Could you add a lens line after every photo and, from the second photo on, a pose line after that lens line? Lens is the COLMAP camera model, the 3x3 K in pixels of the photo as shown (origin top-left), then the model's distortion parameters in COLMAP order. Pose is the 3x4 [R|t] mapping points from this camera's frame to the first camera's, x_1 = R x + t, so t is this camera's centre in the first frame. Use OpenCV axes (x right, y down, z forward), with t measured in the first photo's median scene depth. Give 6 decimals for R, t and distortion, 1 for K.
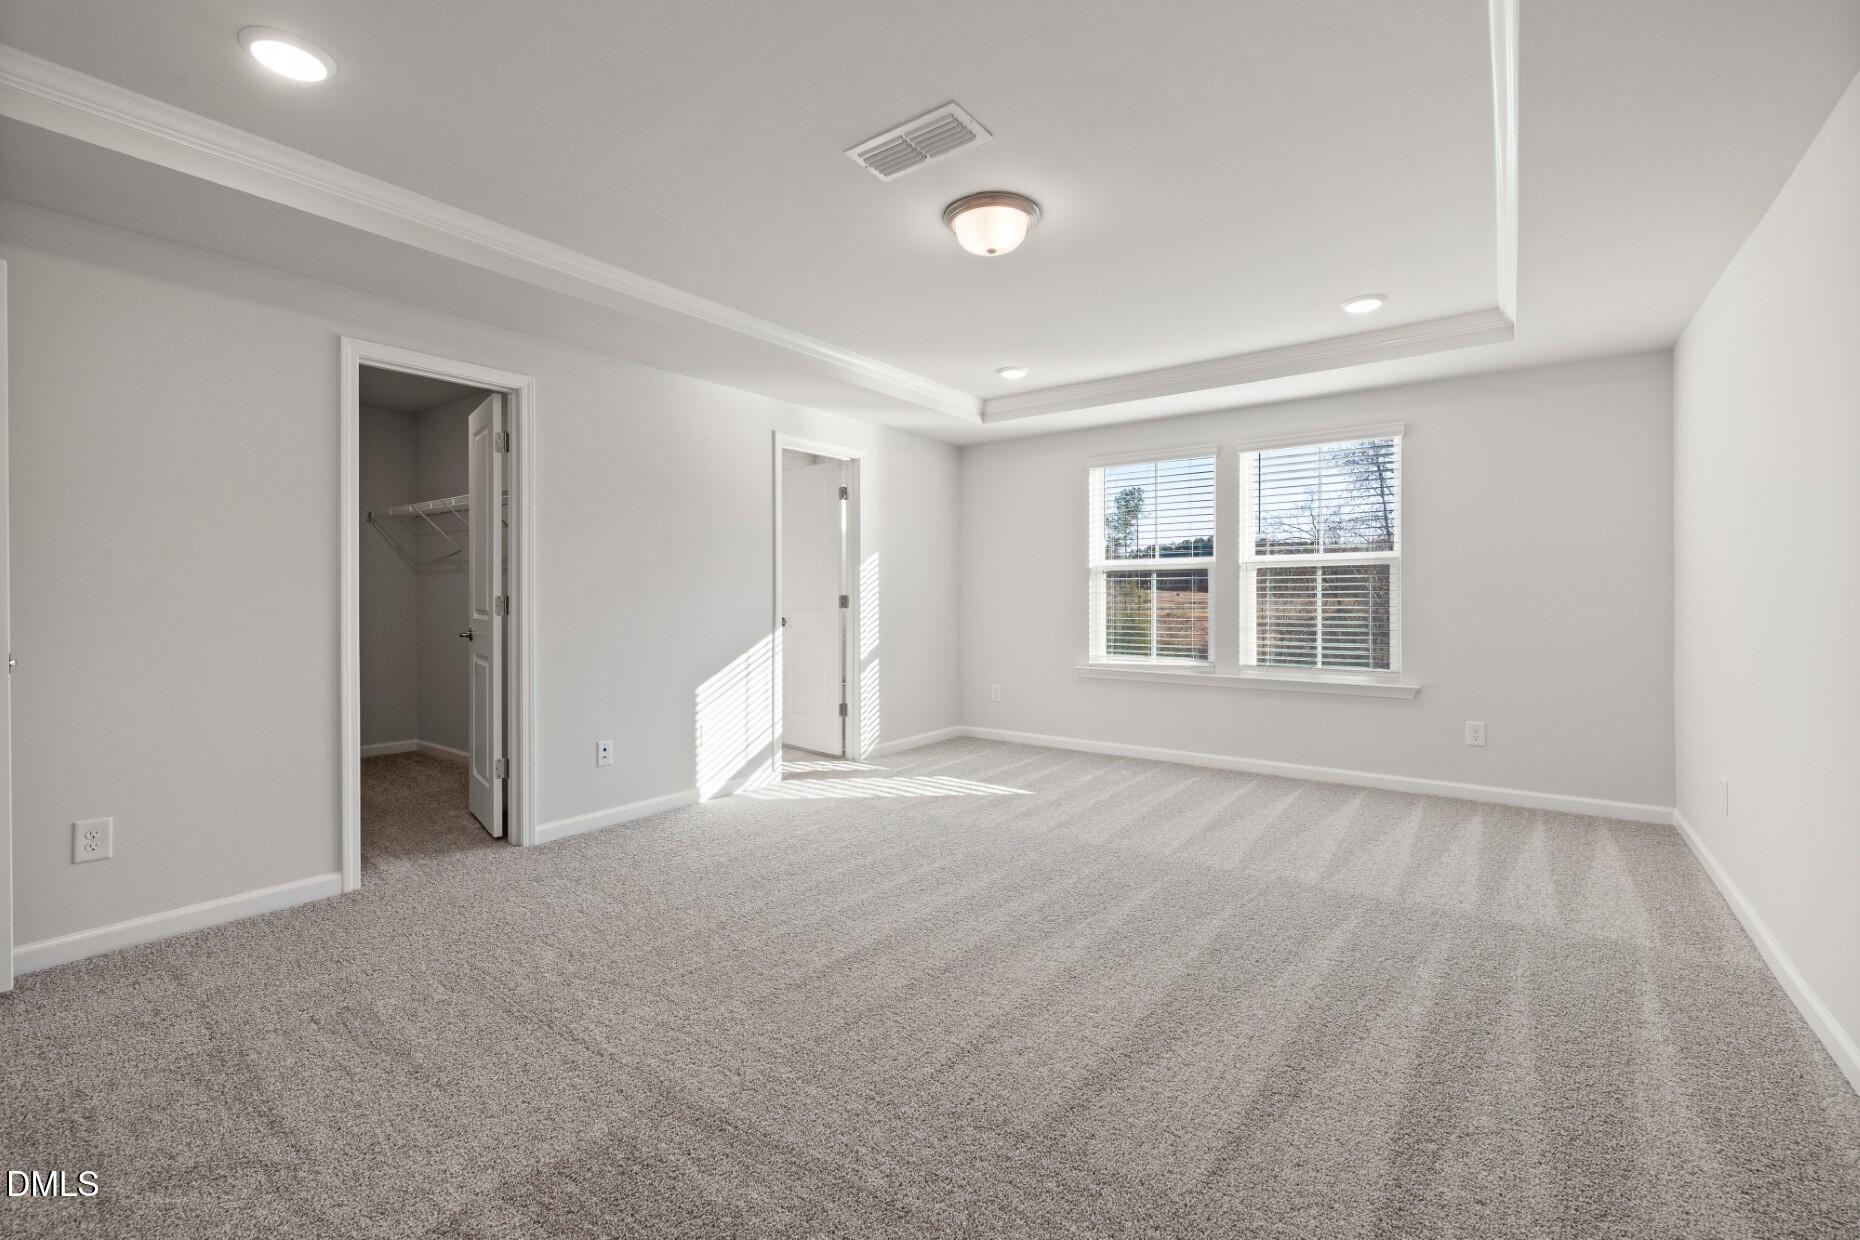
lens RADIAL K [[708.7, 0, 933.1], [0, 708.7, 599.7], [0, 0, 1]] dist [-0.052702, 0.000120]
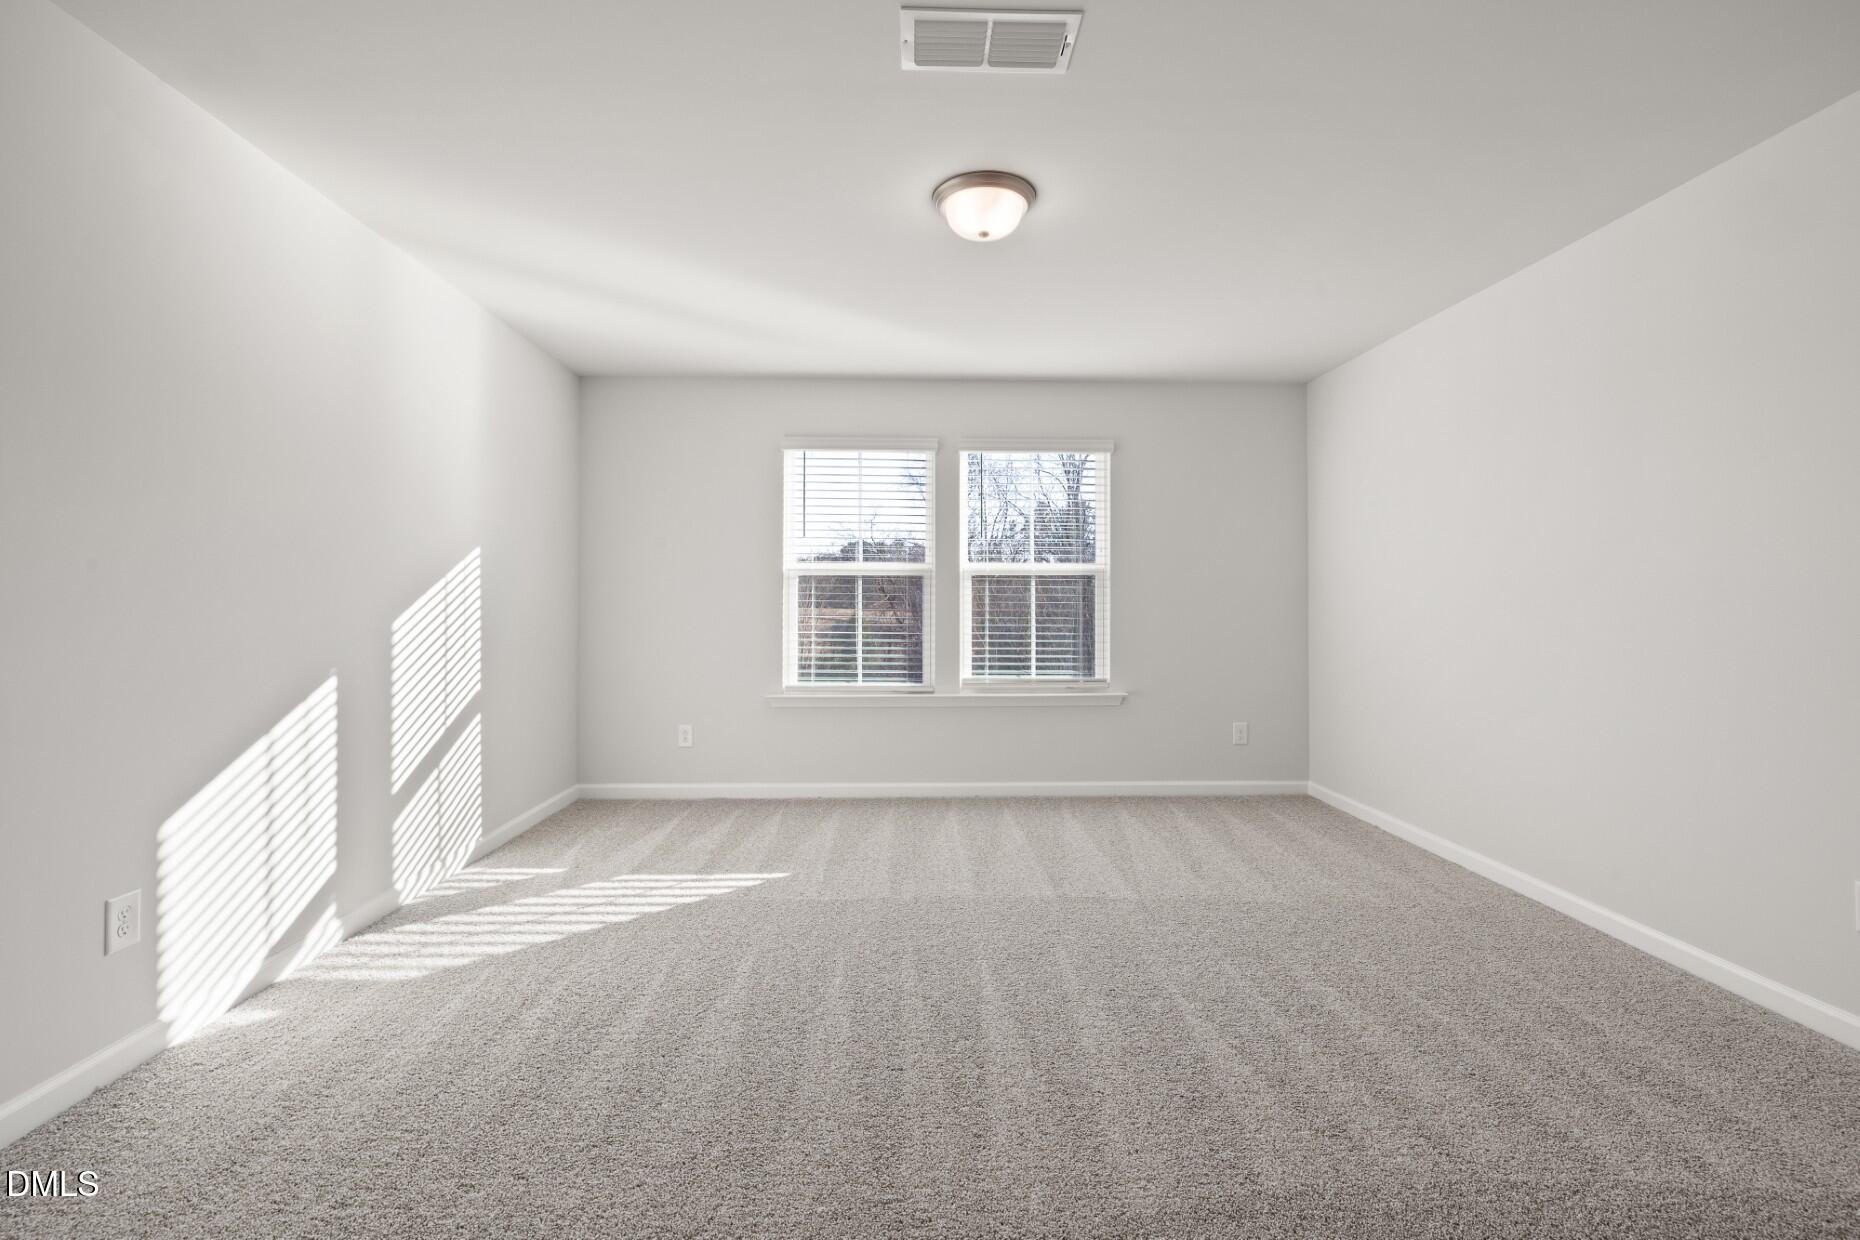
lens RADIAL K [[798.8, 0, 931.1], [0, 798.8, 582.4], [0, 0, 1]] dist [0.000698, 0.000182]
pose [[0.748573, 0.024236, 0.662609, -0.267495], [-0.002138, 0.999415, -0.034140, -0.000897], [-0.663049, 0.024140, 0.748187, 0.225587]]
